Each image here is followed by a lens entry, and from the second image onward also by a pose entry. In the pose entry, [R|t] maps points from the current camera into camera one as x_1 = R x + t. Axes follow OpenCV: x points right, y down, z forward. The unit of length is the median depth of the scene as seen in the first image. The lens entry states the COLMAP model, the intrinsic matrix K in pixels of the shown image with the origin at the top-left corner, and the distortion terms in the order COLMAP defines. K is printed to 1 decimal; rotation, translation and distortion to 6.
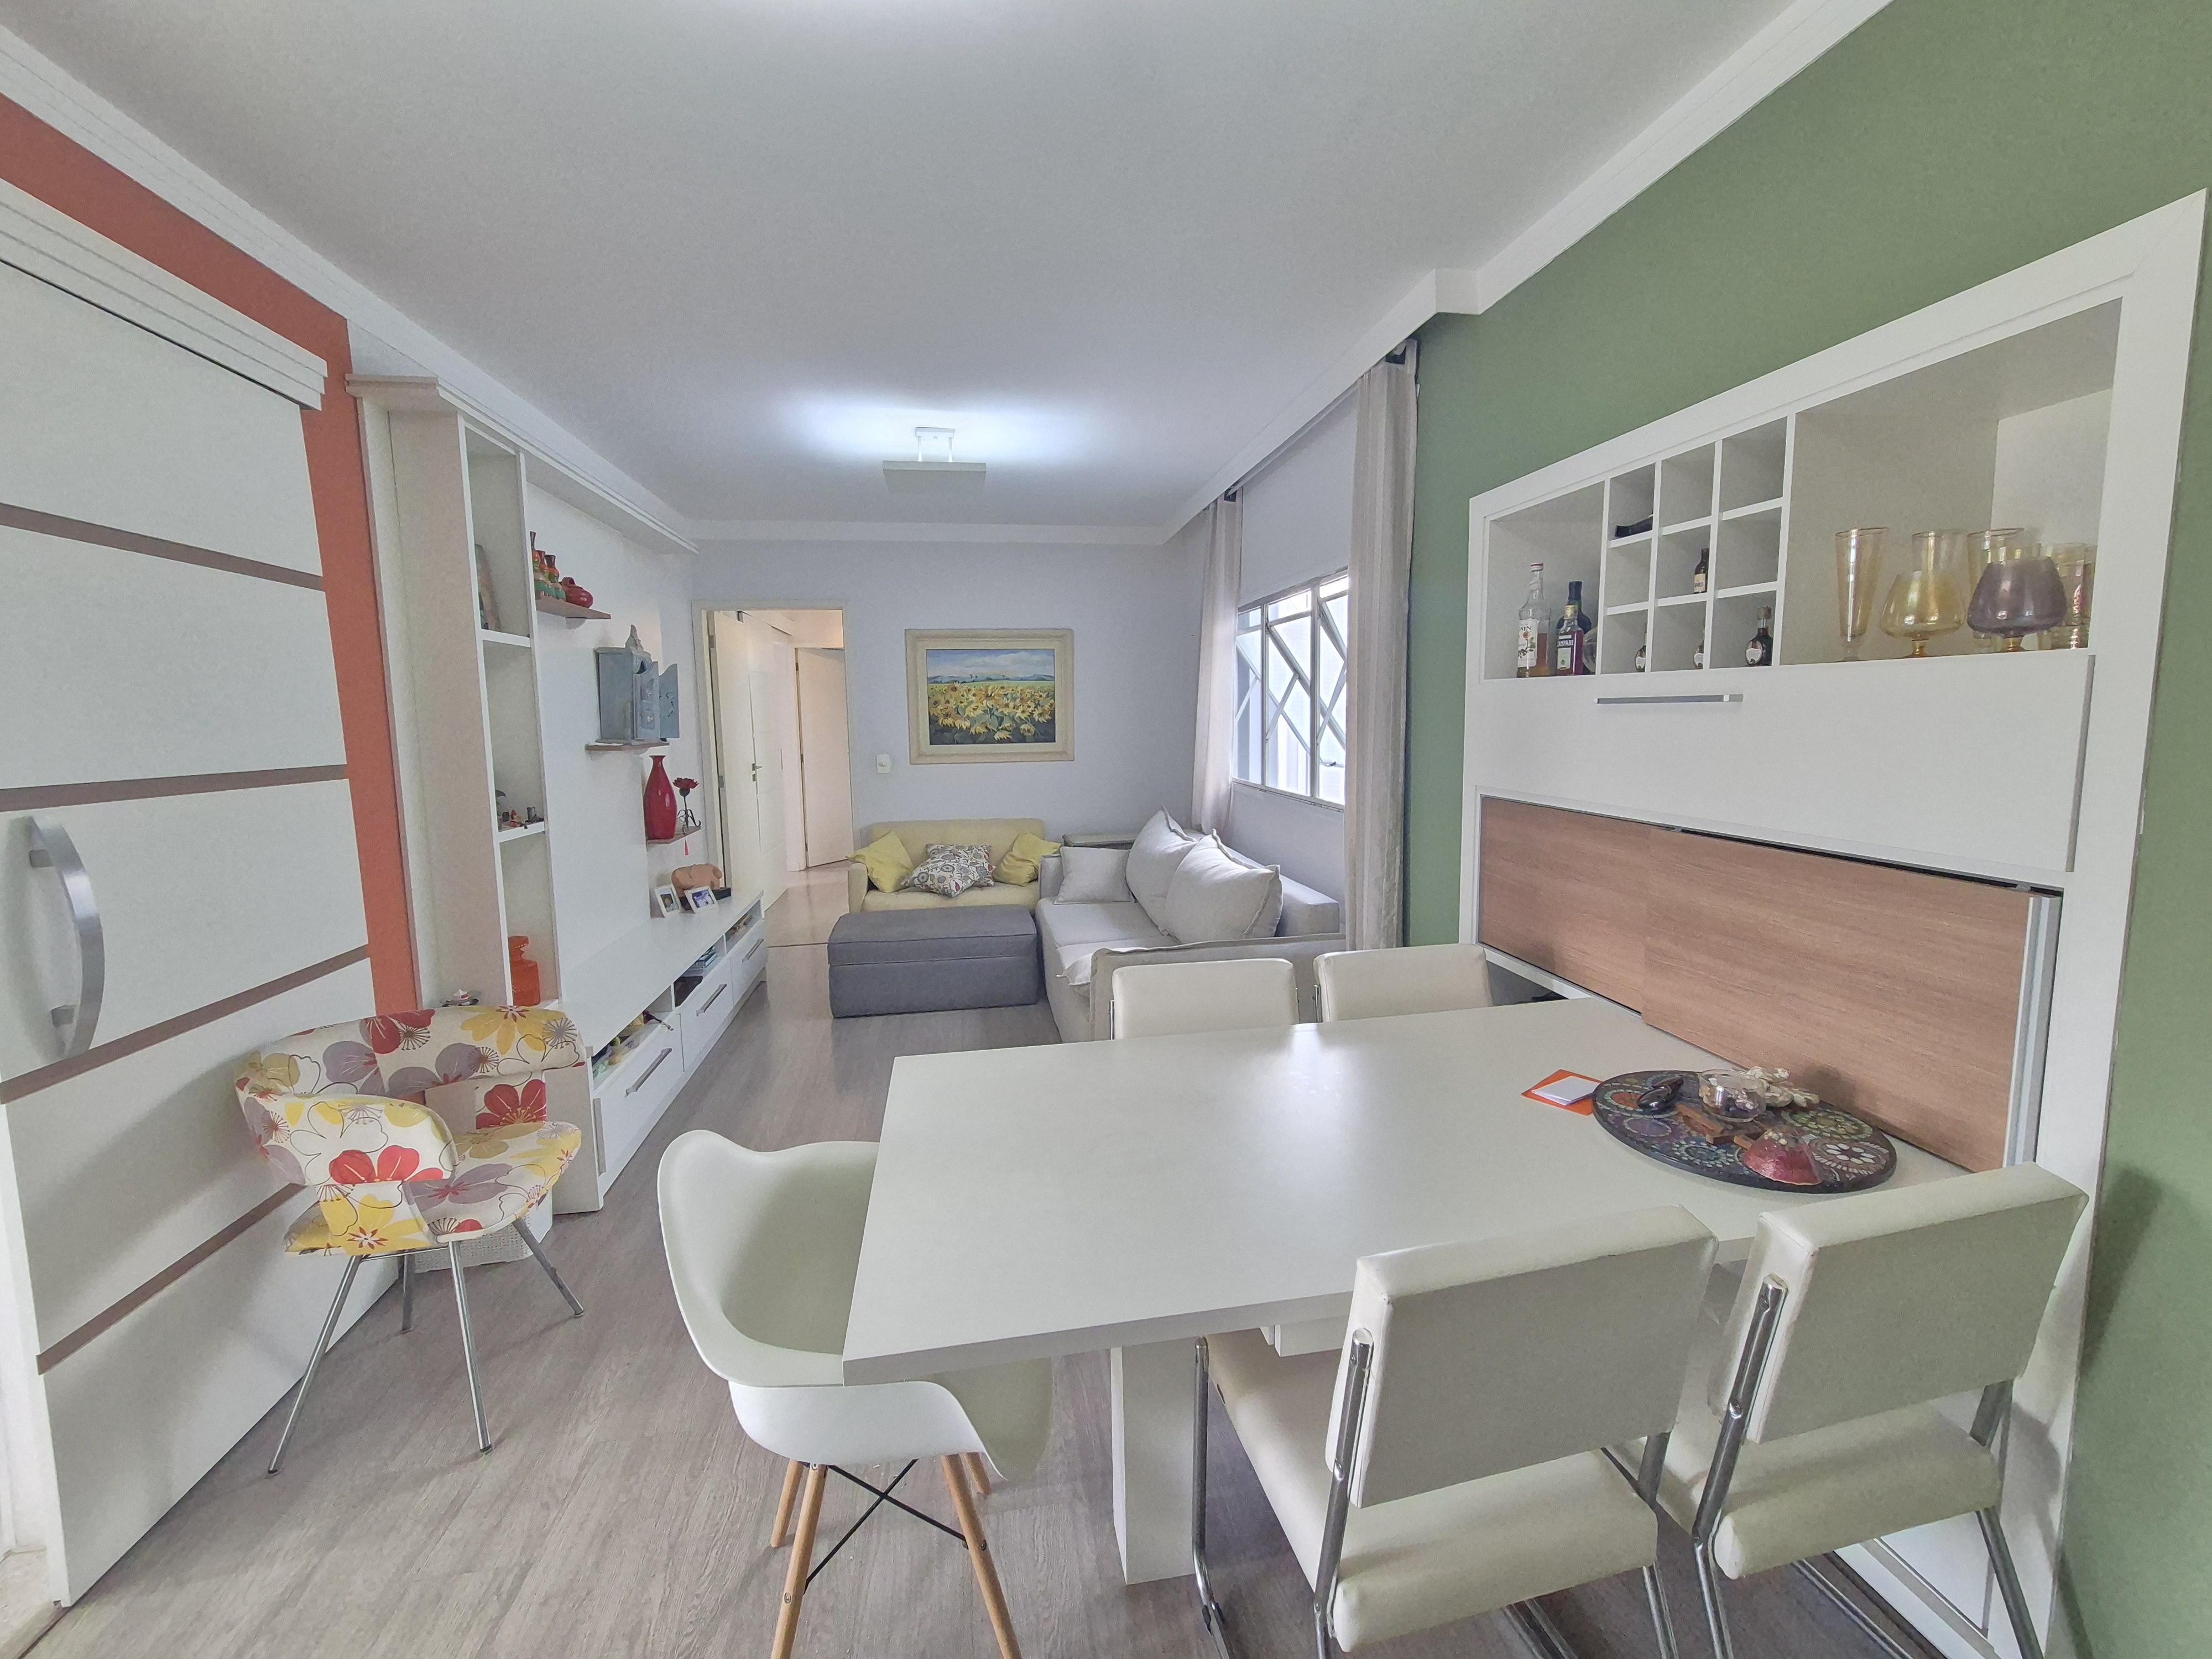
lens RADIAL K [[908.3, 0, 1107.4], [0, 908.3, 813.0], [0, 0, 1]] dist [0.000131, -0.000168]
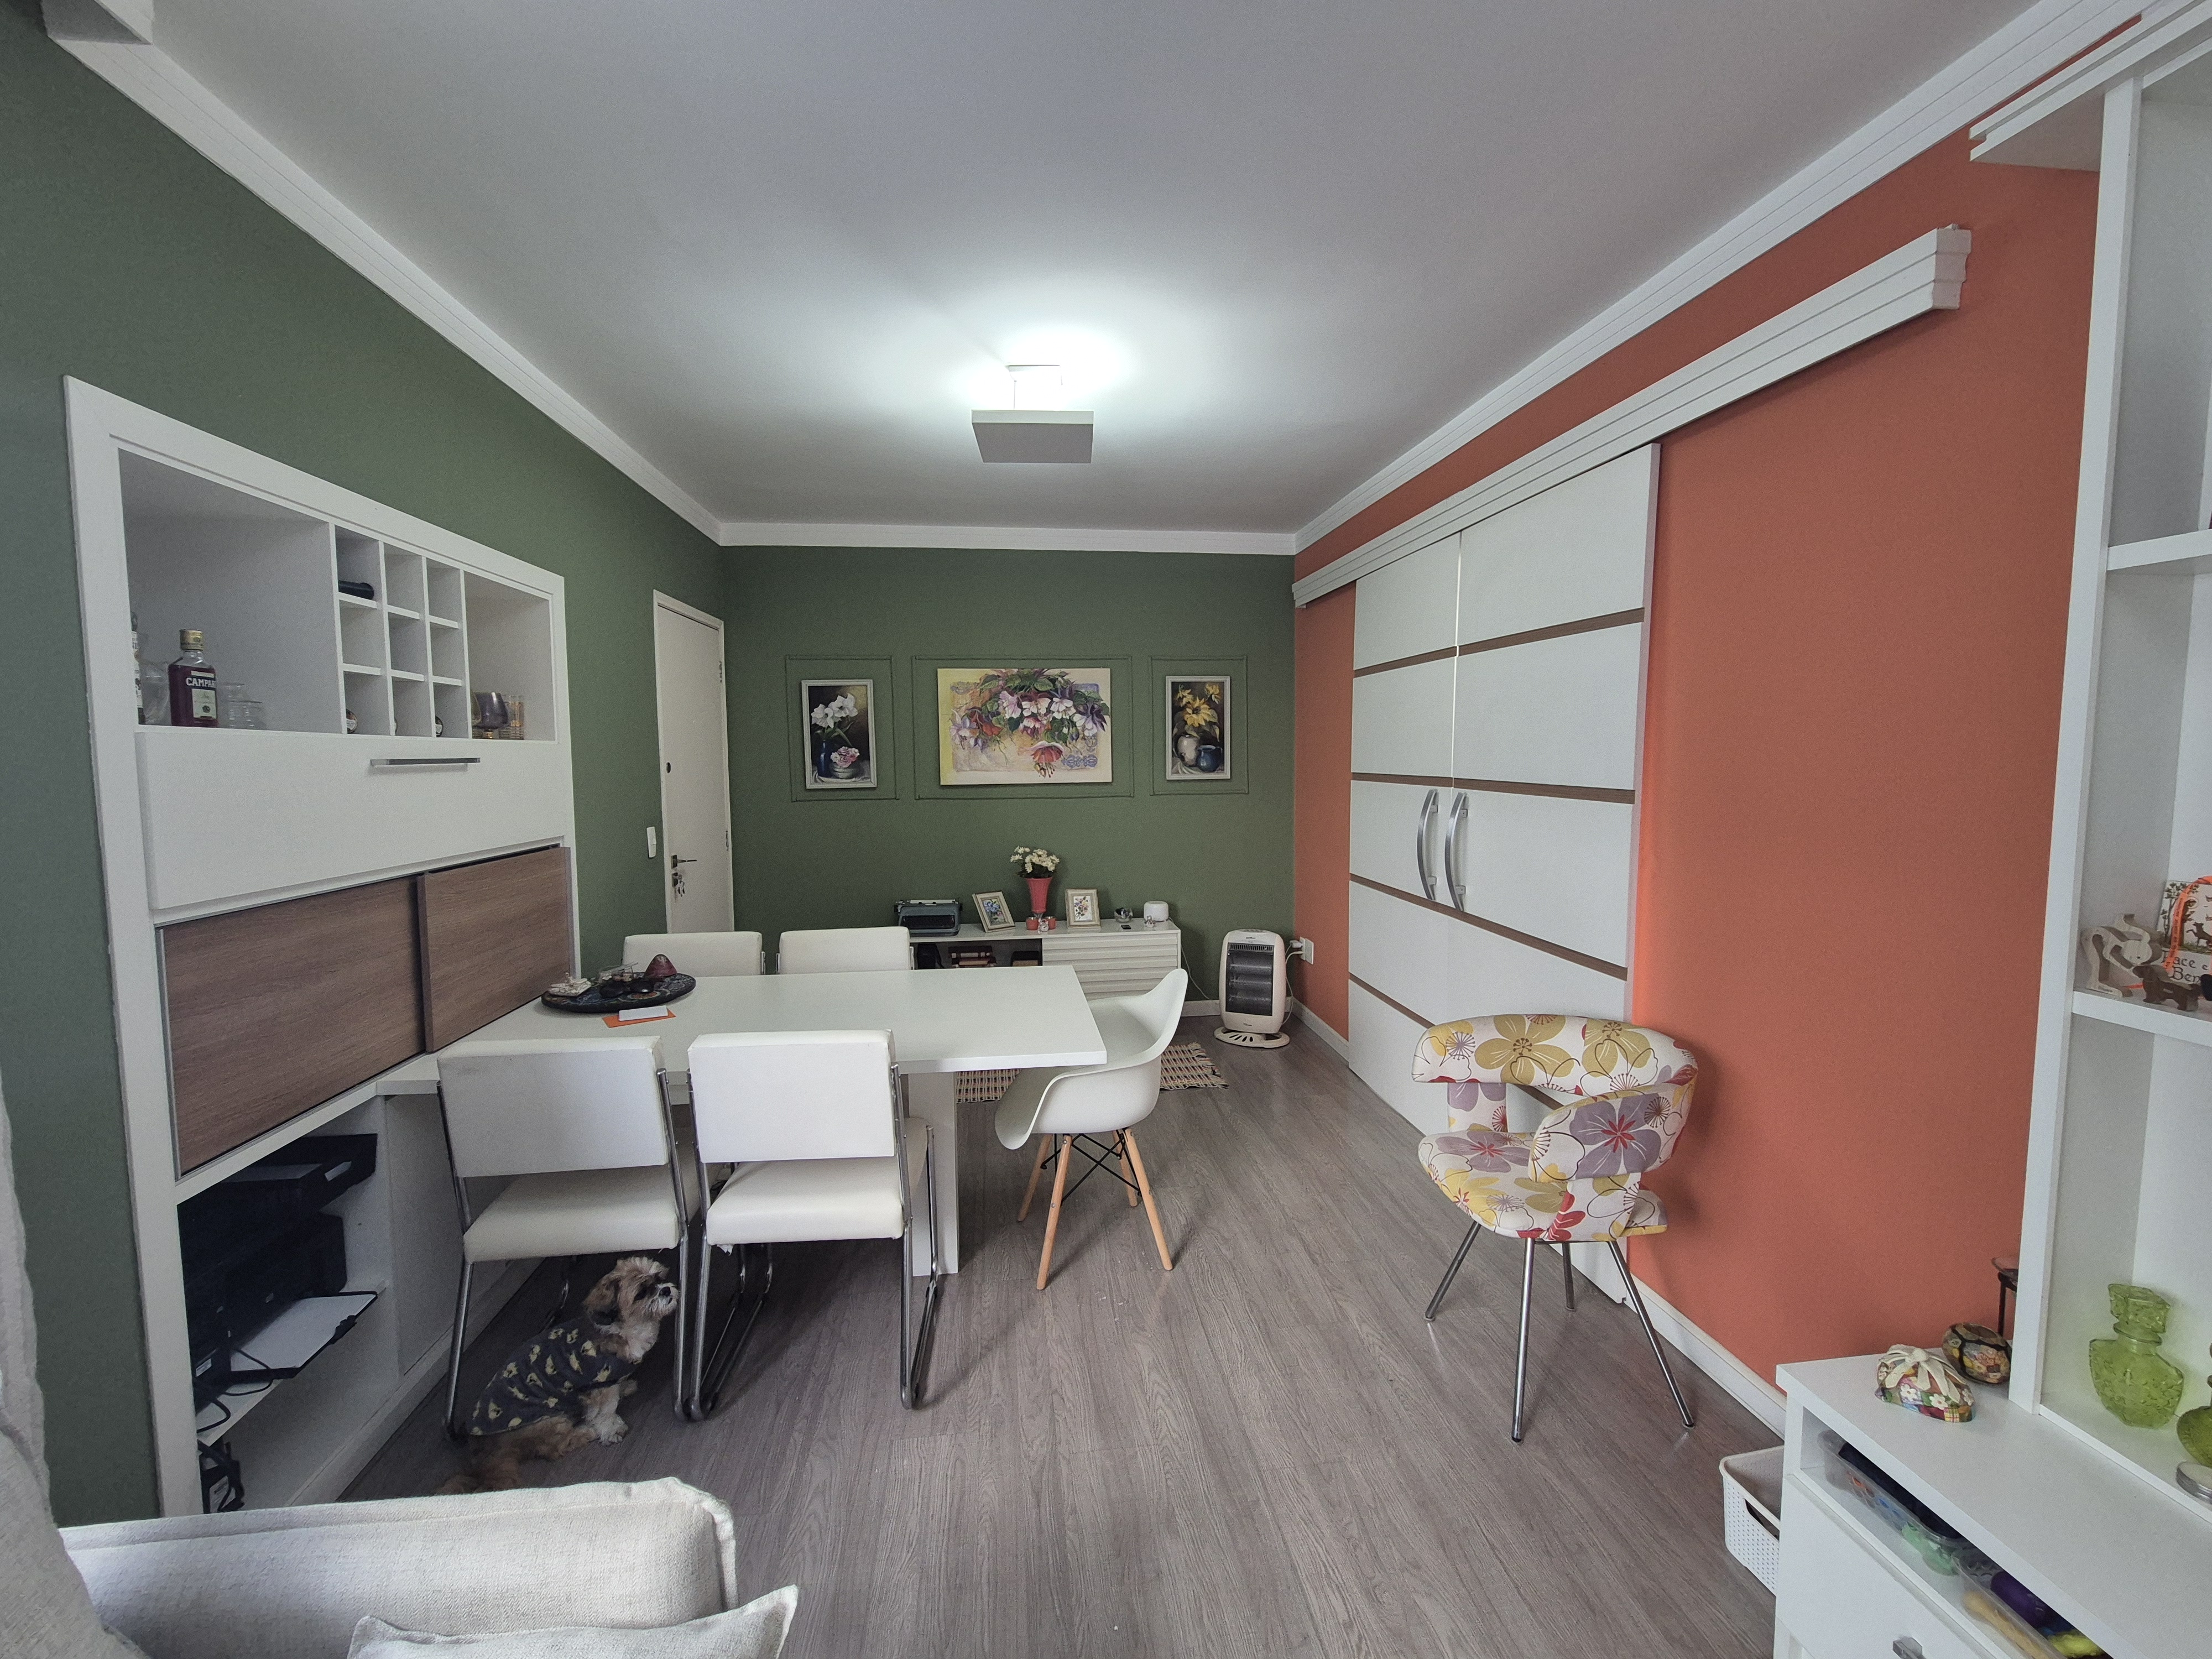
lens RADIAL K [[908.3, 0, 1107.4], [0, 908.3, 813.0], [0, 0, 1]] dist [0.000131, -0.000168]
pose [[-0.998860, 0.022738, 0.041972, -0.125148], [0.029882, 0.983518, 0.178323, -0.101864], [-0.037225, 0.179374, -0.983076, 0.896989]]
